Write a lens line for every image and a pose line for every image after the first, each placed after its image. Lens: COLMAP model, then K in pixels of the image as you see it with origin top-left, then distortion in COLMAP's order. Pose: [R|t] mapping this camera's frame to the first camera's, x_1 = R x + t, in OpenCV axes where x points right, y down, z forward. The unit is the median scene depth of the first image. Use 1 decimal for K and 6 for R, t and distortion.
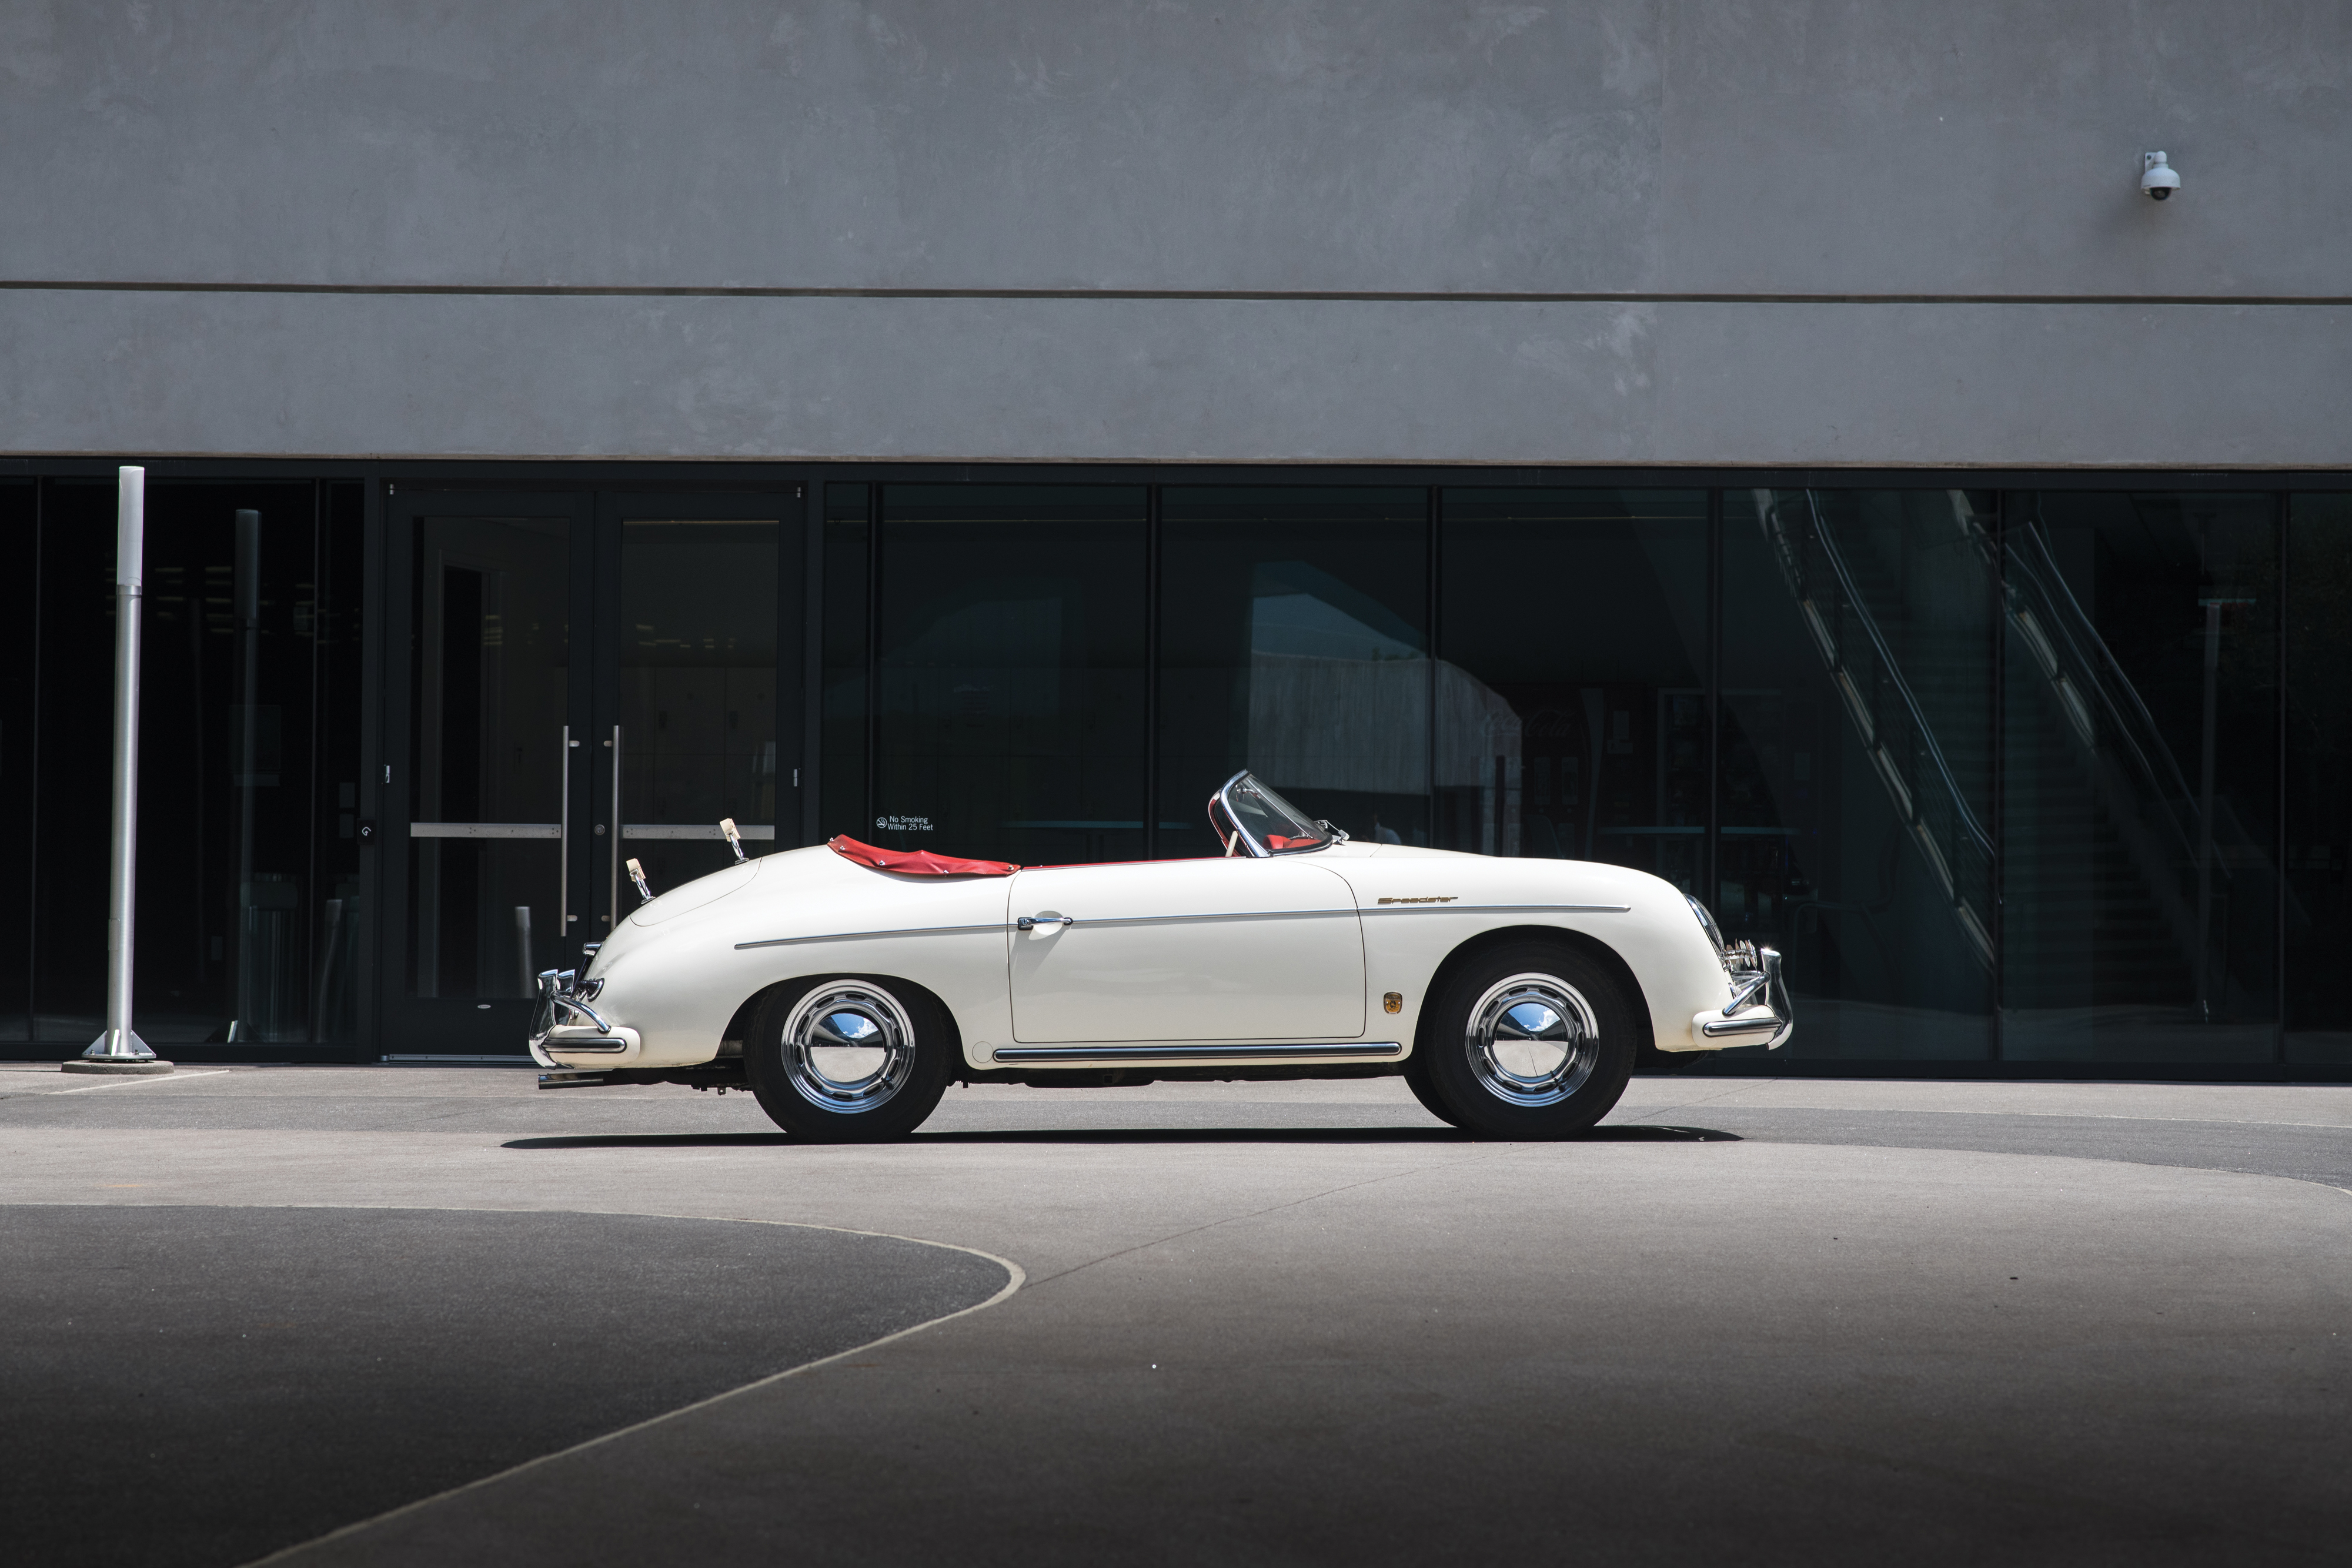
lens RADIAL K [[6188.2, 0, 1176.0], [0, 6188.2, 784.0], [0, 0, 1]] dist [0.702456, -6.770042]
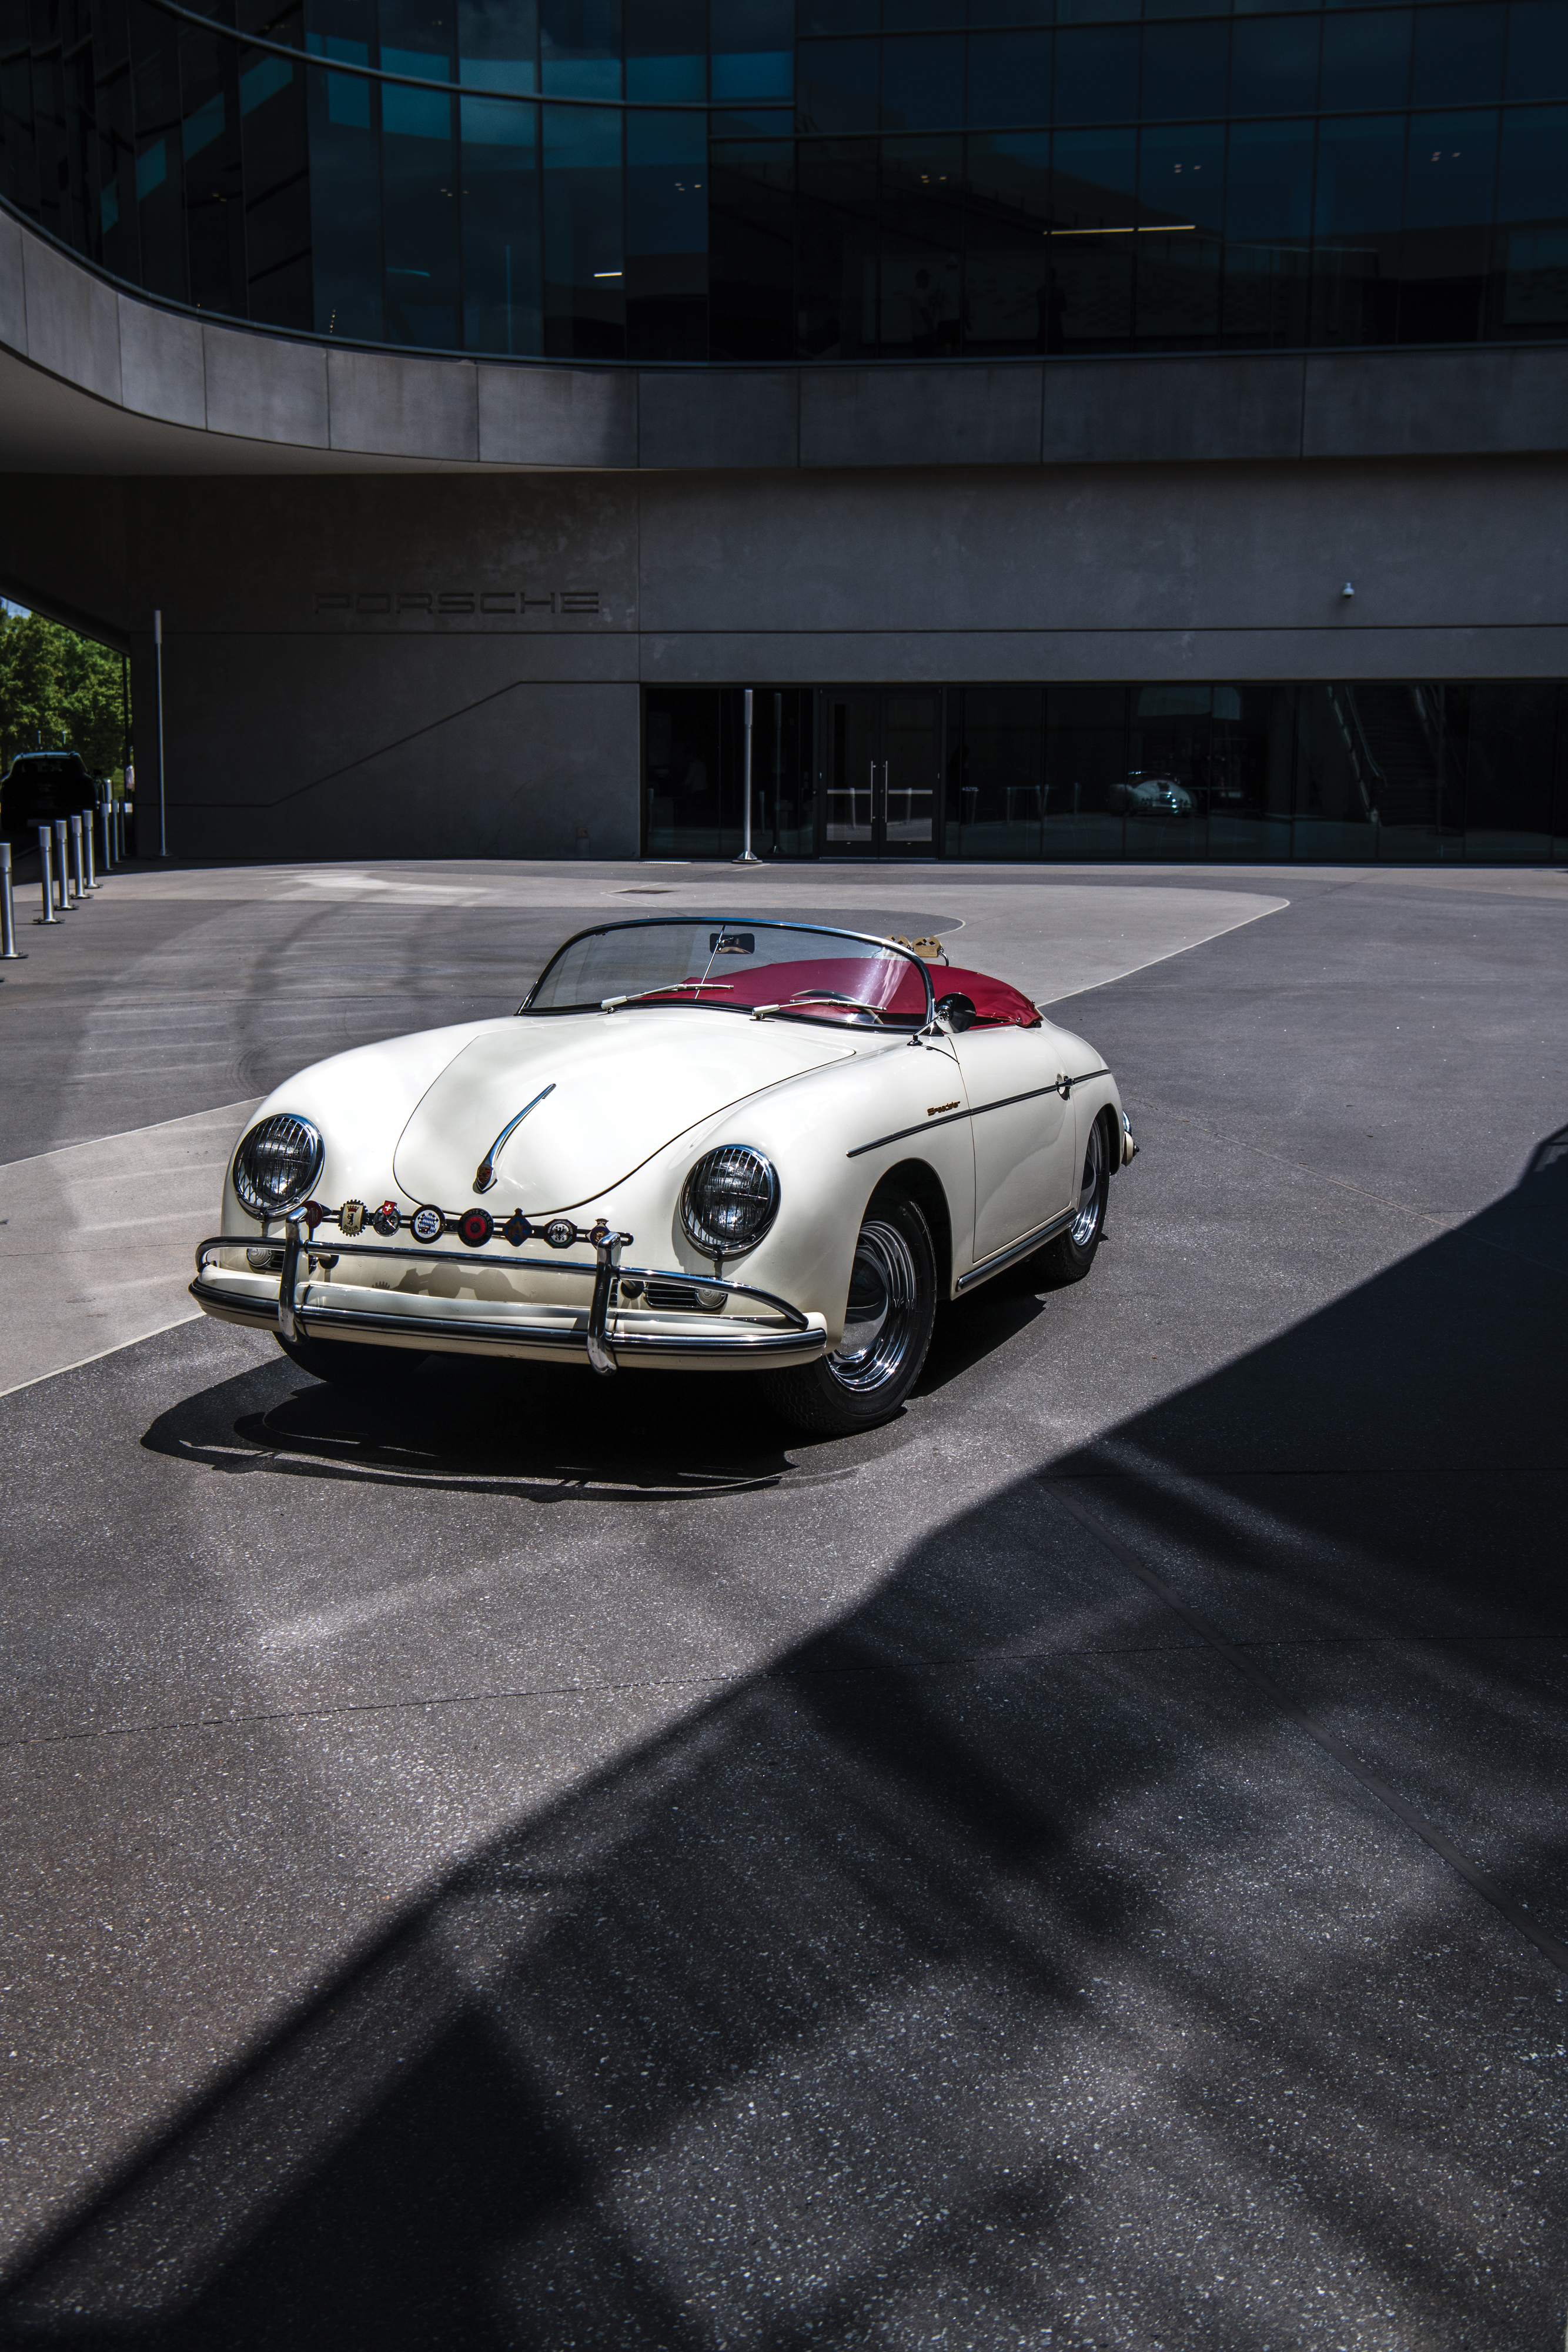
lens RADIAL K [[2527.4, 0, 784.0], [0, 2527.4, 1176.0], [0, 0, 1]] dist [0.004186, -0.004440]
pose [[0.991113, 0.011959, -0.132483, 0.040996], [0.012185, 0.983602, 0.179943, -0.036021], [0.132462, -0.179958, 0.974715, -0.402071]]
